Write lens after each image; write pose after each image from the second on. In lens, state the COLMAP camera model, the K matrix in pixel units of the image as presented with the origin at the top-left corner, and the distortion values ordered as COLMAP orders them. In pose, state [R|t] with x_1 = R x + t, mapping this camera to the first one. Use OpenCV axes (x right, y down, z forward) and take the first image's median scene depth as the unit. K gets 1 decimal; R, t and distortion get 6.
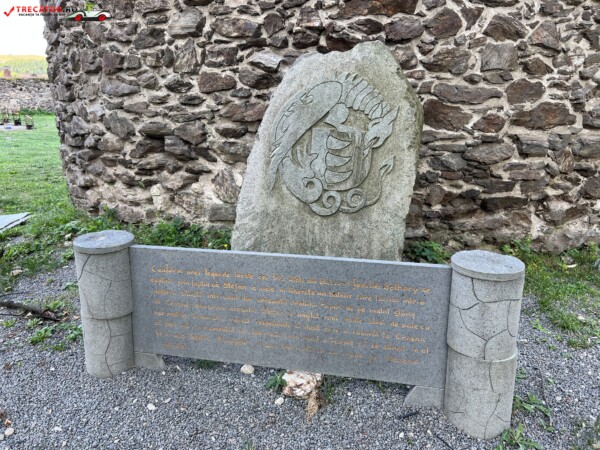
lens RADIAL K [[444.2, 0, 300.5], [0, 444.2, 218.3], [0, 0, 1]] dist [0.059679, -0.065933]
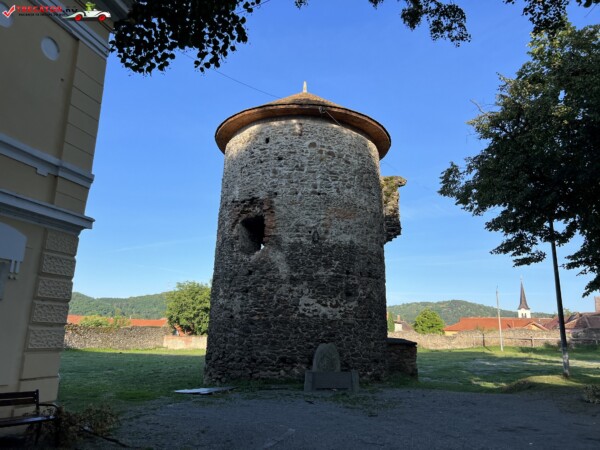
lens RADIAL K [[444.2, 0, 300.5], [0, 444.2, 218.3], [0, 0, 1]] dist [0.059679, -0.065933]
pose [[0.923426, 0.114922, 0.366165, -2.331256], [0.080588, 0.874774, -0.477783, 0.889024], [-0.375219, 0.470706, 0.798528, -3.986142]]
